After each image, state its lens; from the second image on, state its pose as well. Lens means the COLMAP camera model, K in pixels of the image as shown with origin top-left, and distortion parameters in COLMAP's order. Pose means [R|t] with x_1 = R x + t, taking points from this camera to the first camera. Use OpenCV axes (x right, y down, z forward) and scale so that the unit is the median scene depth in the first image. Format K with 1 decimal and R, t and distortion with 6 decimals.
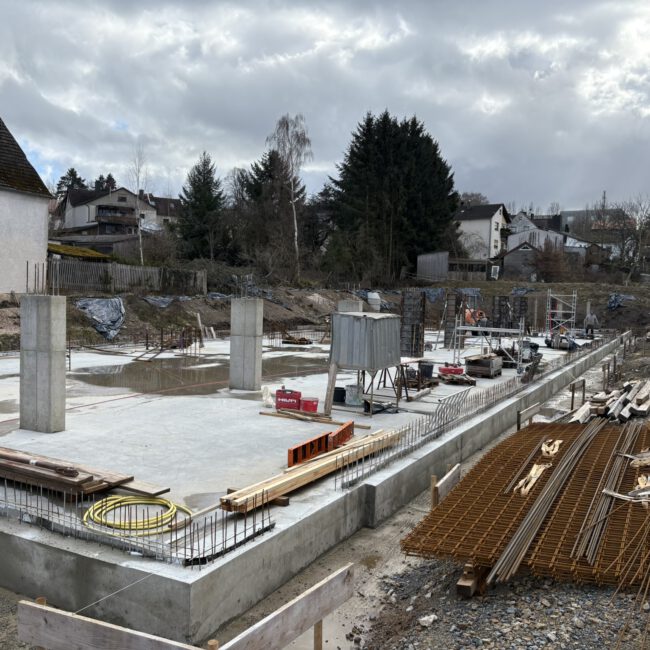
lens RADIAL K [[688.3, 0, 325.0], [0, 688.3, 325.0], [0, 0, 1]] dist [0.015520, -0.002930]
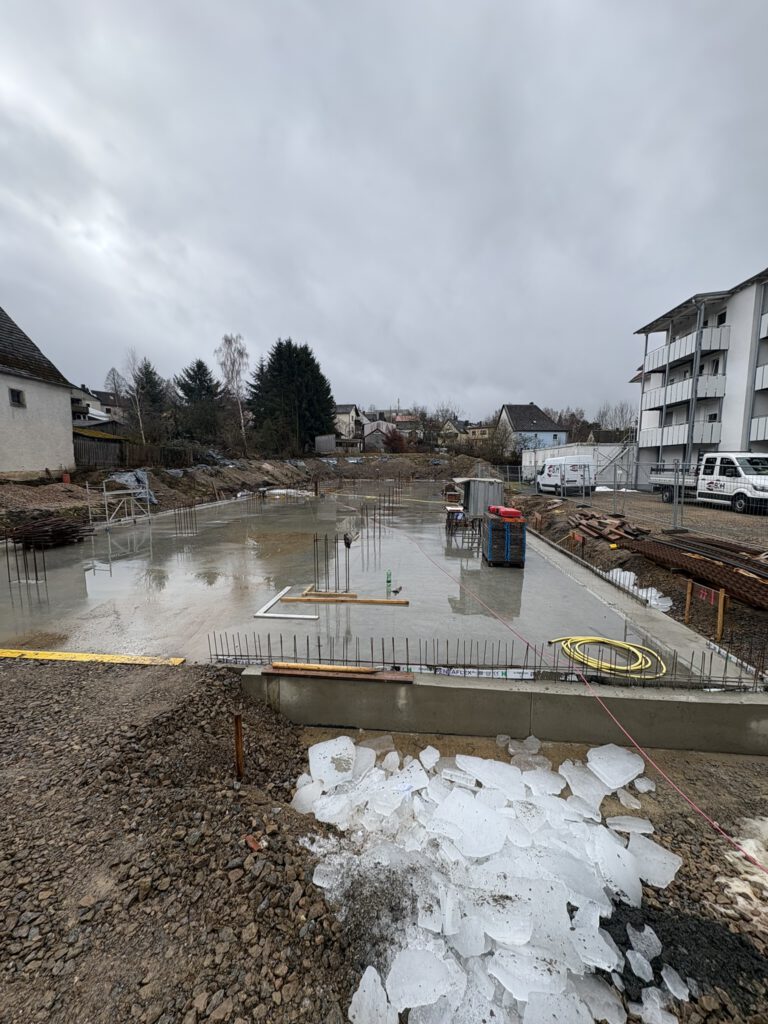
lens RADIAL K [[416.6, 0, 389.7], [0, 416.6, 523.4], [0, 0, 1]] dist [-0.013231, -0.000293]
pose [[0.909587, -0.081543, 0.407433, -0.111626], [0.038093, 0.992790, 0.113655, -0.007418], [-0.413763, -0.087859, 0.906135, 0.061558]]
